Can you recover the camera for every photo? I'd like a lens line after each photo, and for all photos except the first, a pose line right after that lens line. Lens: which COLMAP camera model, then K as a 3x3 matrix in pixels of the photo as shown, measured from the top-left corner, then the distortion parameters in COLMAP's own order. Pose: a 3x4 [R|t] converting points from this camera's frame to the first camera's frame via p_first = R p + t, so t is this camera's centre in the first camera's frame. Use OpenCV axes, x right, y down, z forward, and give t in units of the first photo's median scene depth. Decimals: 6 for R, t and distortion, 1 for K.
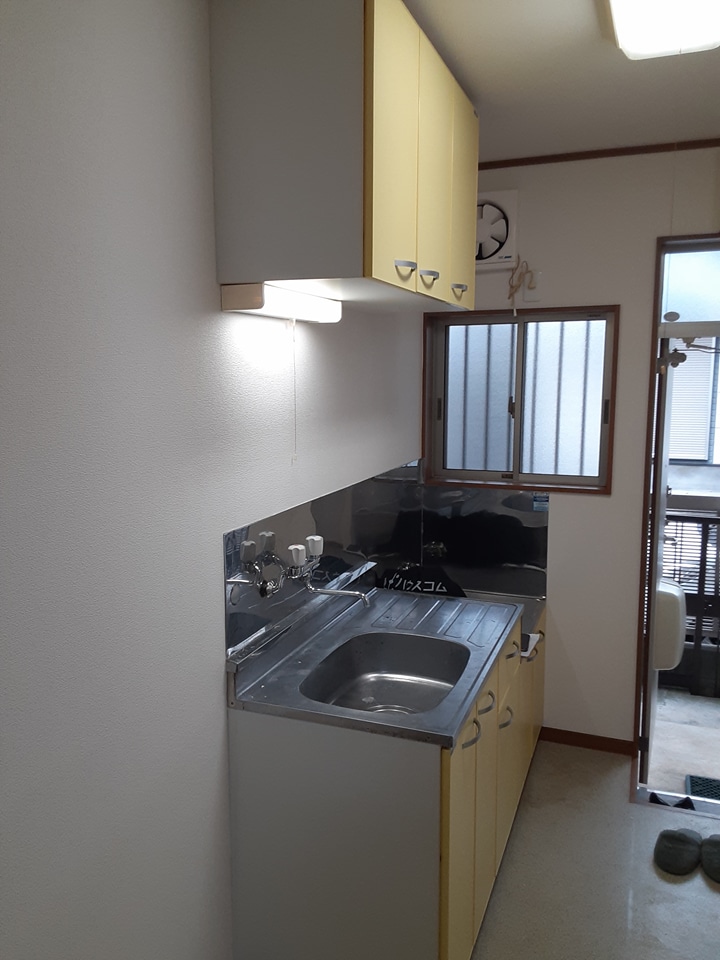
lens RADIAL K [[766.0, 0, 352.9], [0, 766.0, 477.2], [0, 0, 1]] dist [0.113687, -0.148629]
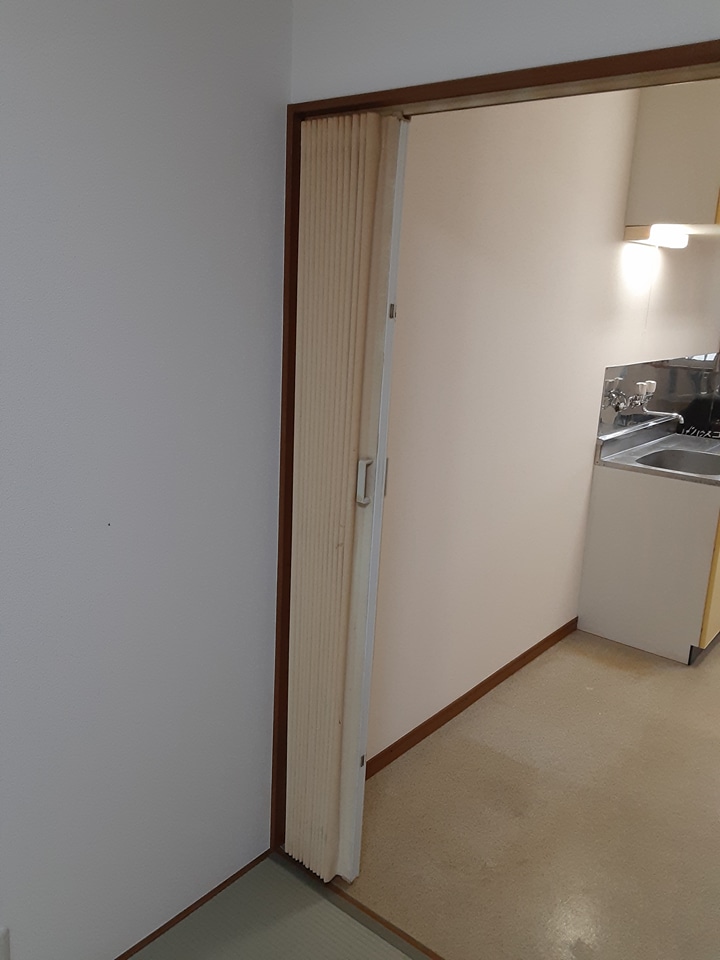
lens RADIAL K [[768.8, 0, 352.8], [0, 768.8, 481.7], [0, 0, 1]] dist [0.117646, -0.173074]
pose [[0.947580, 0.116512, -0.297518, -0.090404], [-0.086565, 0.989934, 0.111966, 0.107858], [0.307568, -0.080342, 0.948128, -0.547173]]
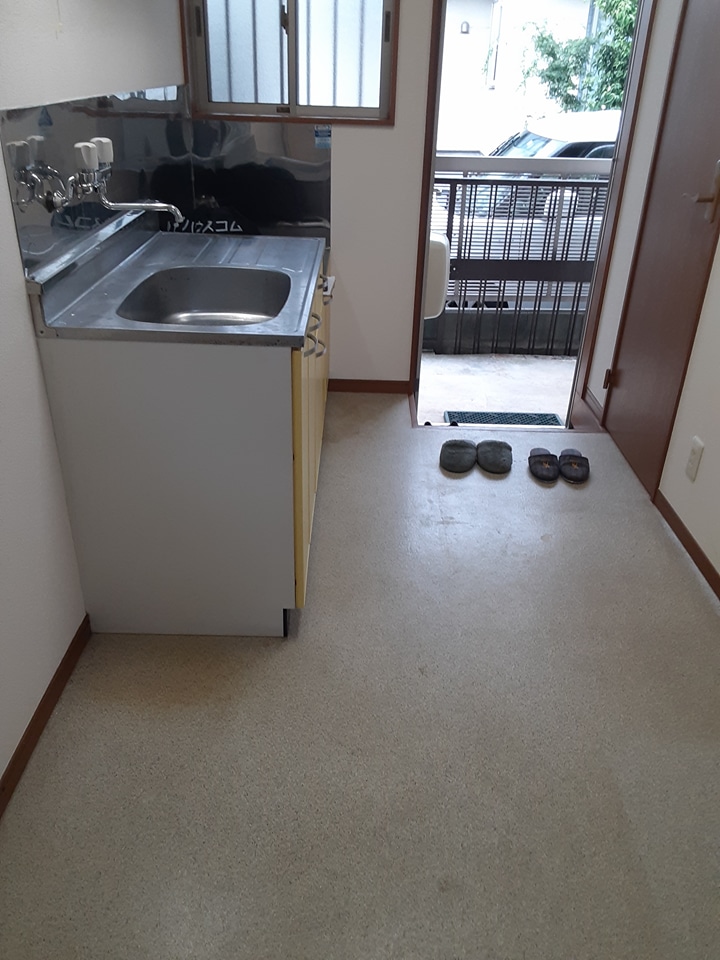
lens RADIAL K [[768.8, 0, 352.8], [0, 768.8, 481.7], [0, 0, 1]] dist [0.117646, -0.173074]
pose [[0.937916, -0.142002, 0.316462, -0.077435], [0.020600, 0.933552, 0.357849, 0.084980], [-0.346249, -0.329113, 0.878519, 0.036442]]
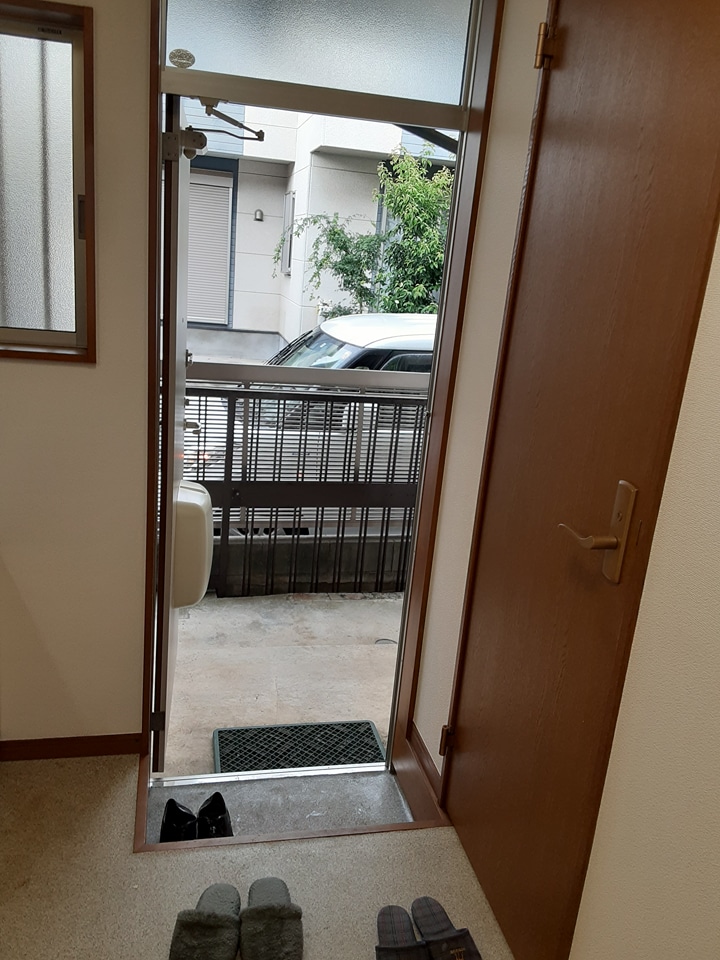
lens RADIAL K [[768.8, 0, 352.8], [0, 768.8, 481.7], [0, 0, 1]] dist [0.117646, -0.173074]
pose [[0.832125, -0.083287, 0.548299, 0.163168], [-0.016069, 0.984623, 0.173952, 0.004833], [-0.554356, -0.153561, 0.817991, 0.390143]]
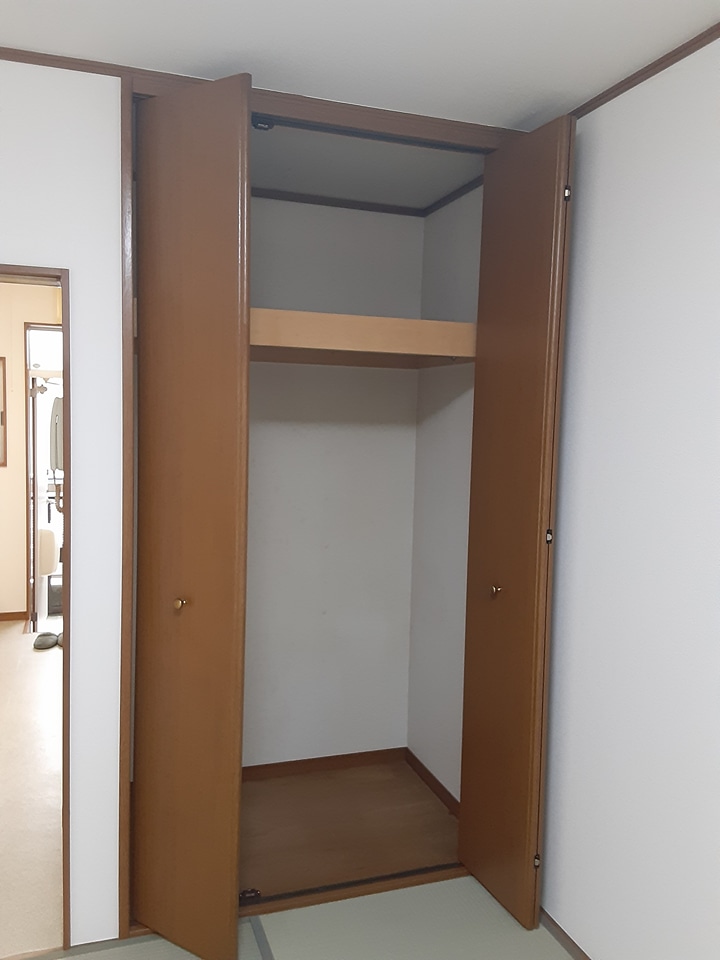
lens RADIAL K [[768.8, 0, 352.8], [0, 768.8, 481.7], [0, 0, 1]] dist [0.117646, -0.173074]
pose [[0.764393, -0.033557, 0.643877, -0.194438], [0.058894, 0.998104, -0.017900, 0.131124], [-0.642056, 0.051603, 0.764919, -0.807847]]
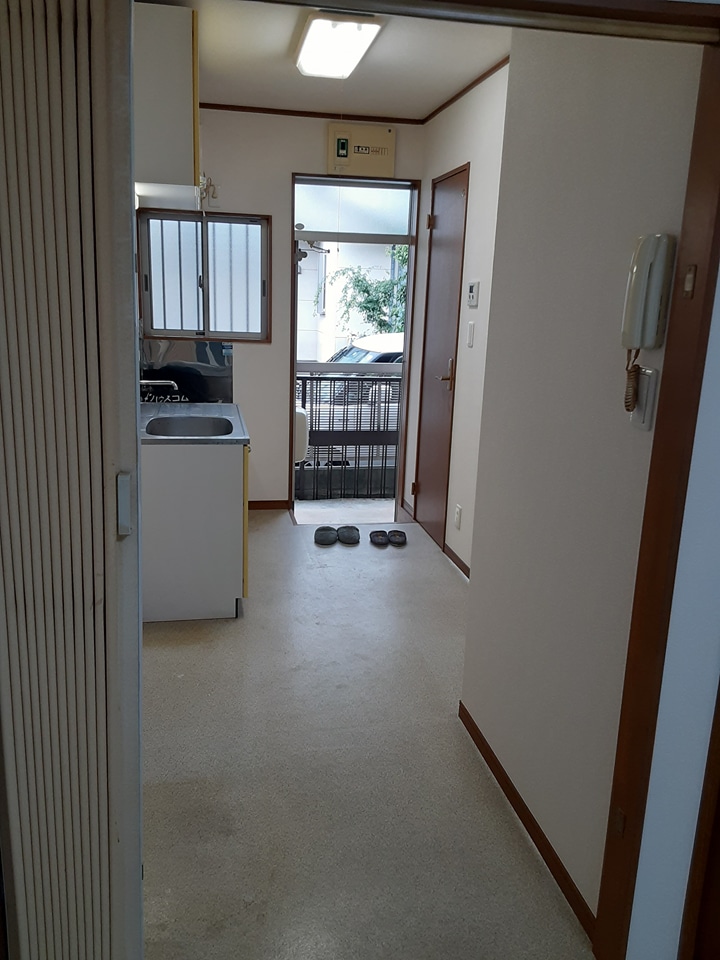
lens RADIAL K [[768.8, 0, 352.8], [0, 768.8, 481.7], [0, 0, 1]] dist [0.117646, -0.173074]
pose [[0.850894, -0.093986, 0.516861, -0.353037], [0.033812, 0.991624, 0.124653, 0.110161], [-0.524248, -0.088591, 0.846945, -0.420374]]
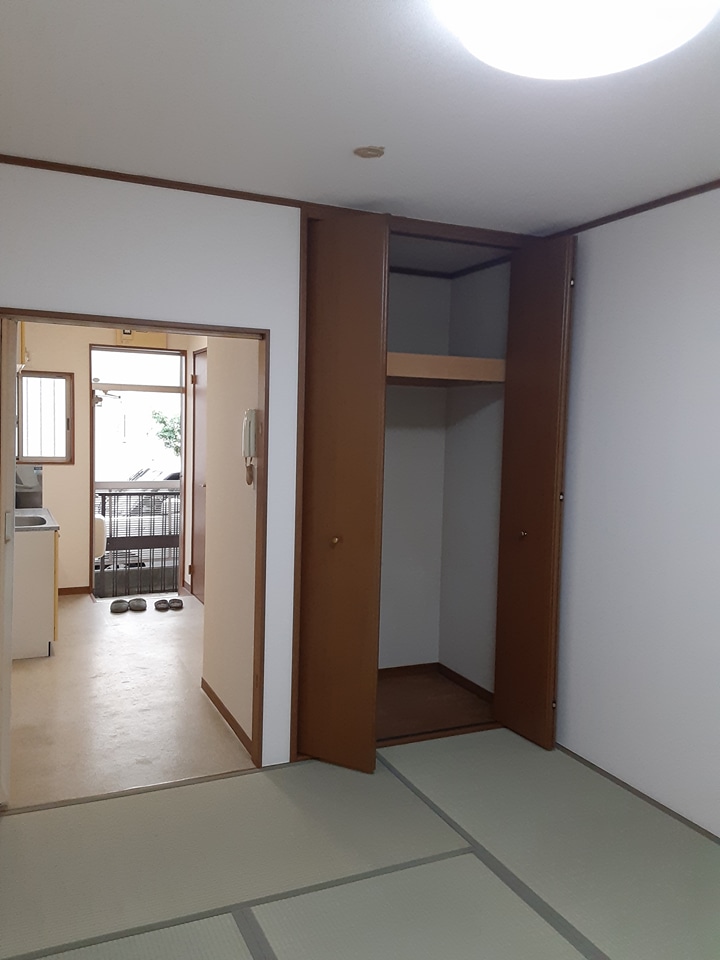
lens RADIAL K [[768.8, 0, 352.8], [0, 768.8, 481.7], [0, 0, 1]] dist [0.117646, -0.173074]
pose [[0.699634, -0.030785, 0.713837, -0.616163], [0.067011, 0.997495, -0.022660, 0.162788], [-0.711352, 0.063688, 0.699945, -0.950824]]
